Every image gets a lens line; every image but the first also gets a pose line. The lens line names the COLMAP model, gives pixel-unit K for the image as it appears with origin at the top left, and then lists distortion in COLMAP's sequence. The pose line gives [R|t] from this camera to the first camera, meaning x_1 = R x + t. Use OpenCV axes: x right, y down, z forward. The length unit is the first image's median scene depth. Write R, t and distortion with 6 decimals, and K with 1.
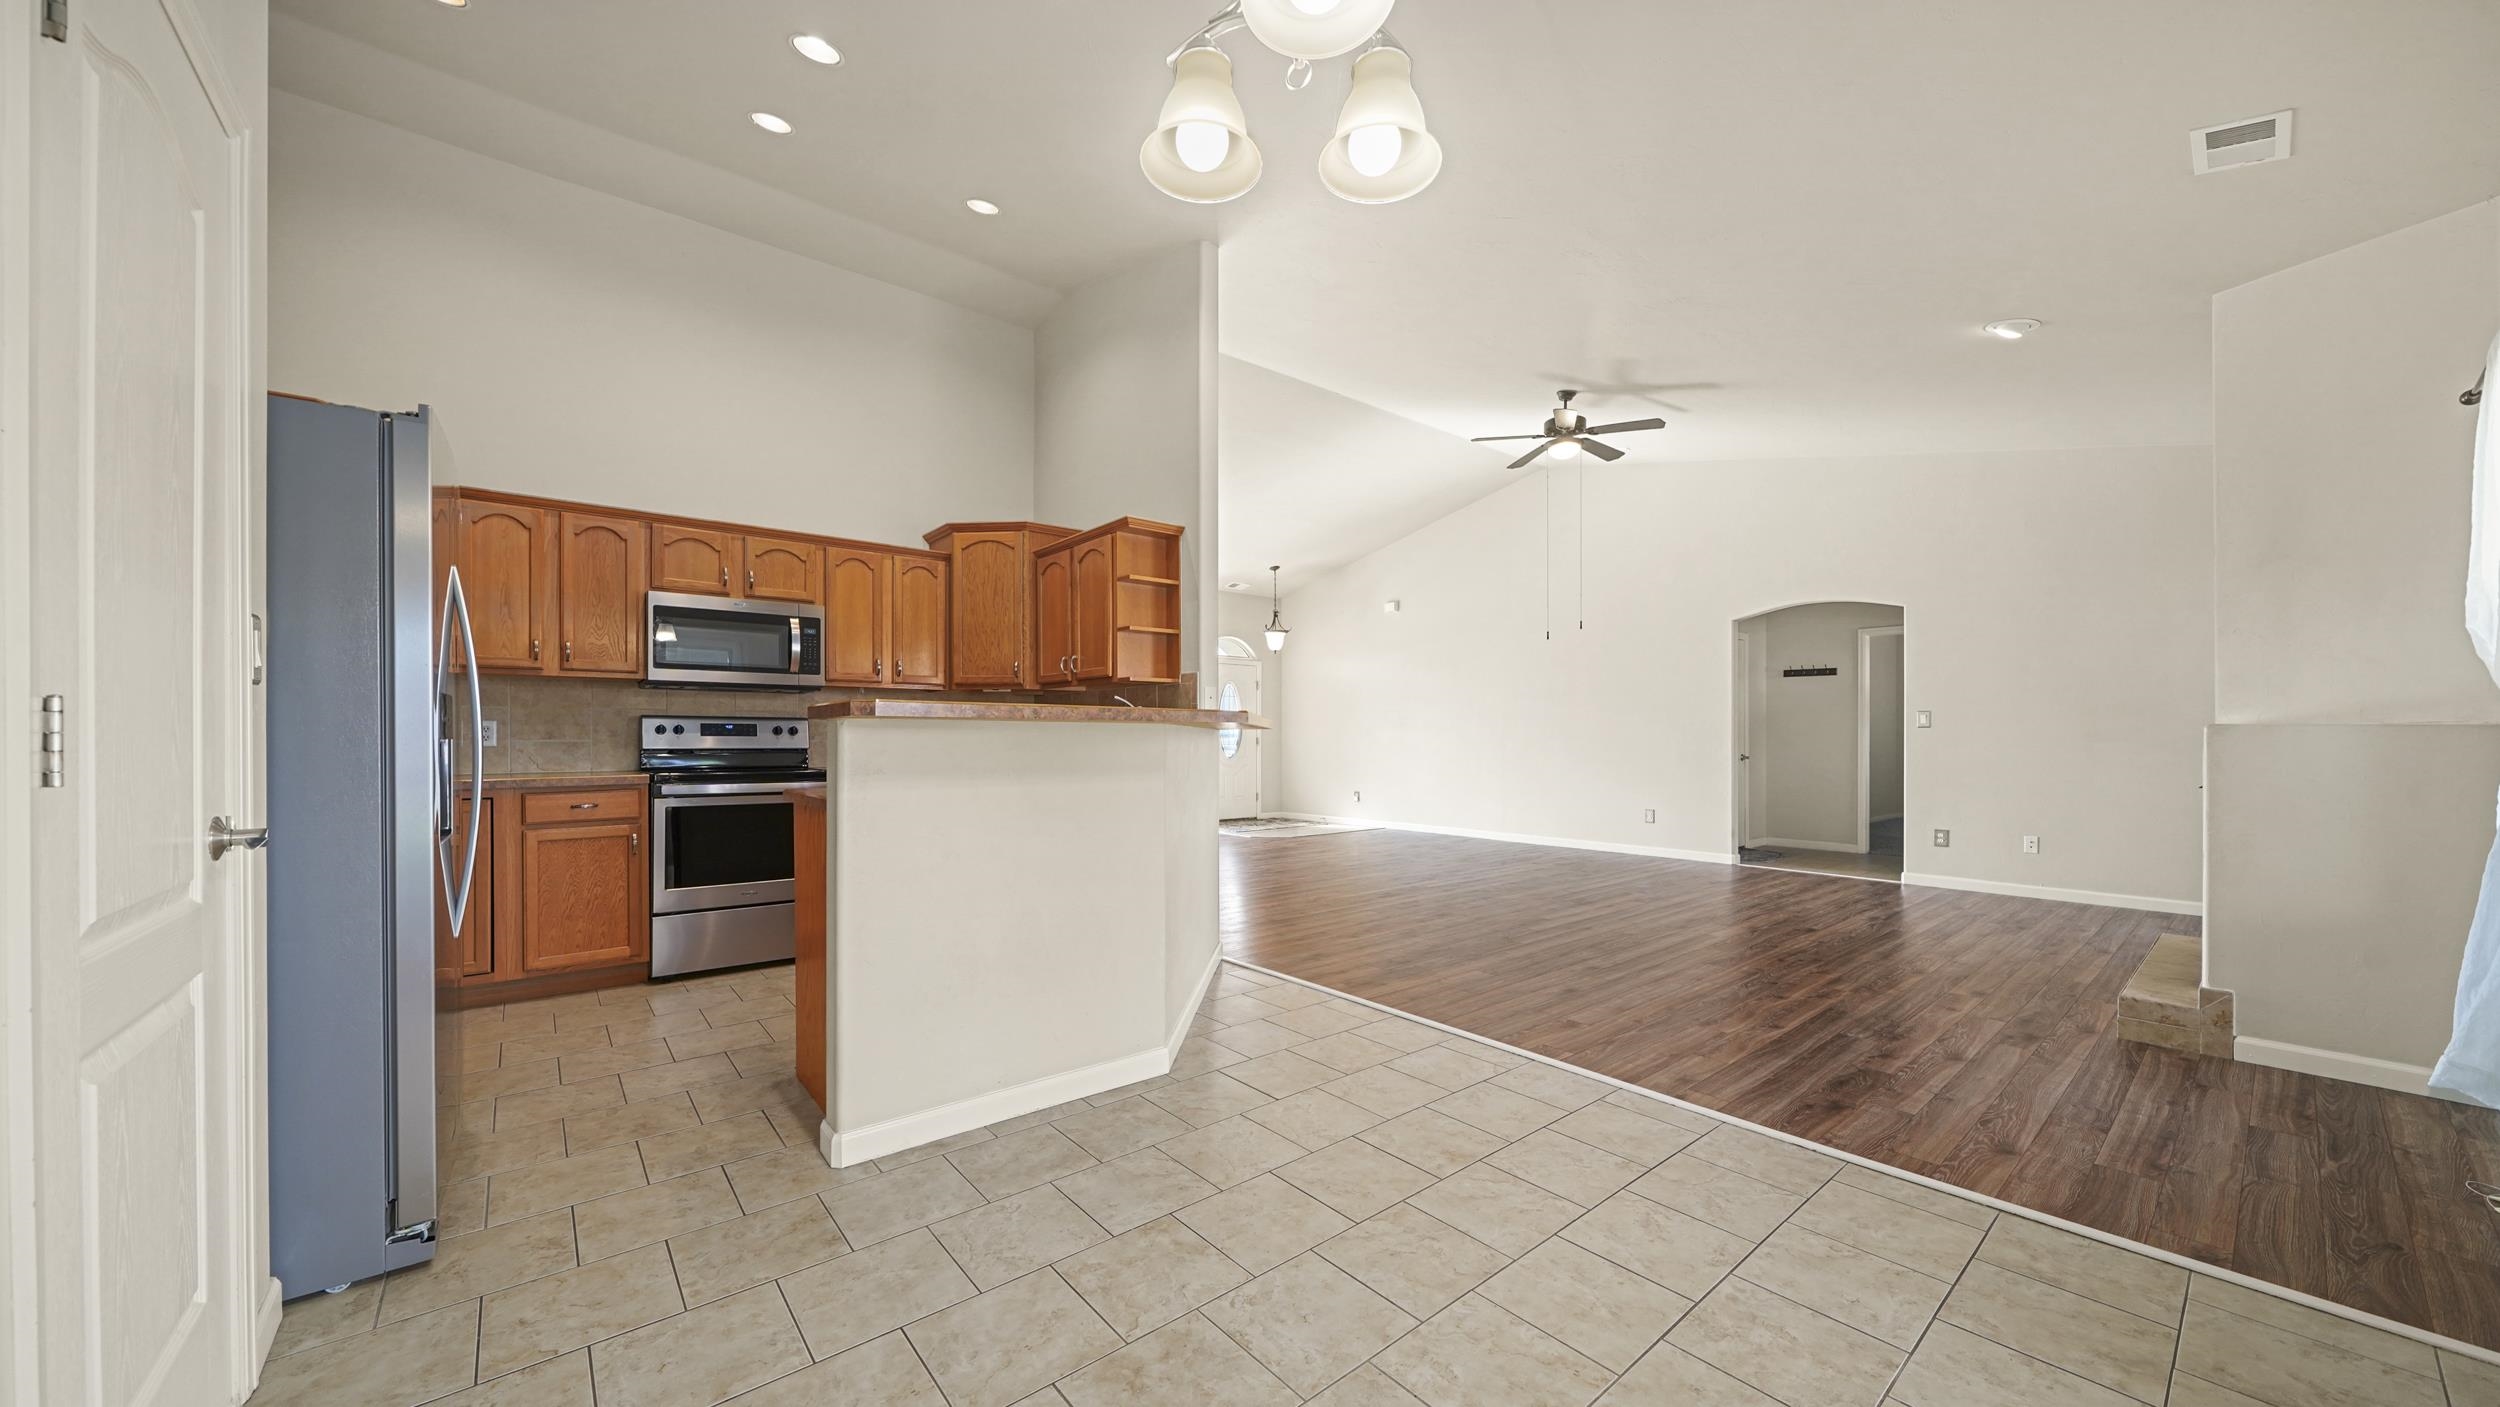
lens RADIAL K [[873.9, 0, 1254.5], [0, 873.9, 730.0], [0, 0, 1]] dist [-0.003085, -0.000543]
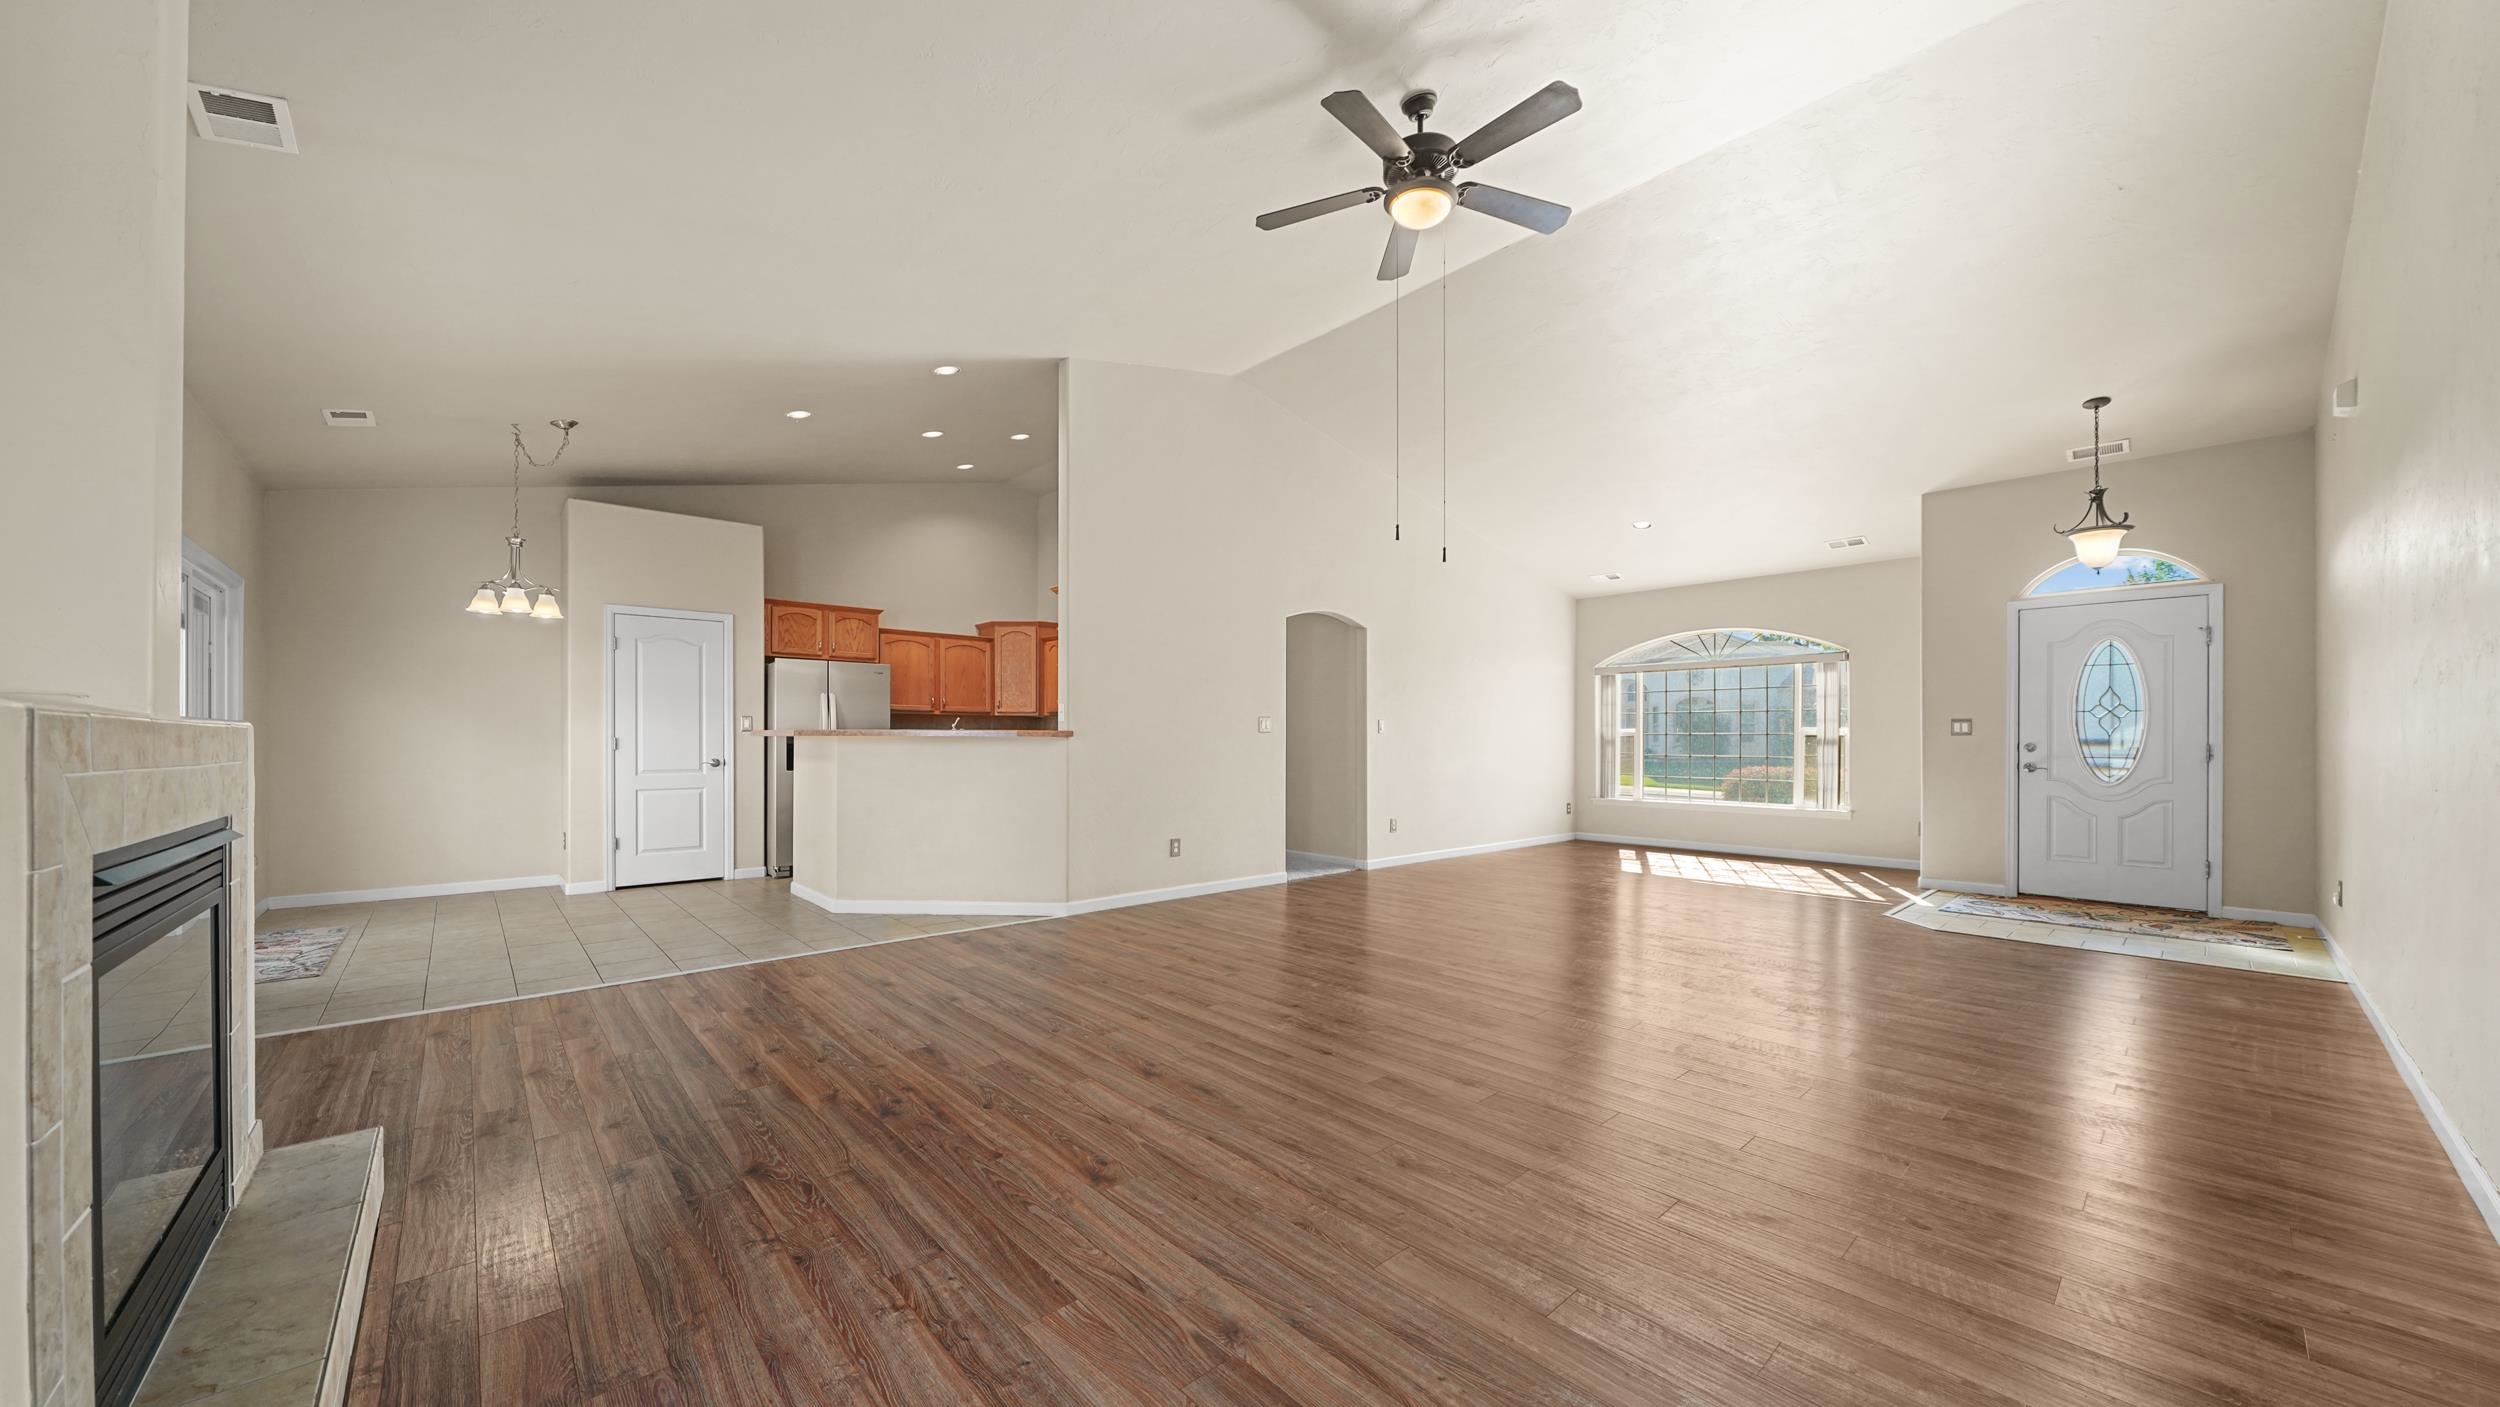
lens RADIAL K [[873.9, 0, 1291.1], [0, 873.9, 745.9], [0, 0, 1]] dist [-0.003085, -0.000543]
pose [[0.056917, 0.000643, -0.998379, 1.585242], [0.006240, 0.999980, 0.001000, 0.004479], [0.998359, -0.006287, 0.056912, 1.549303]]
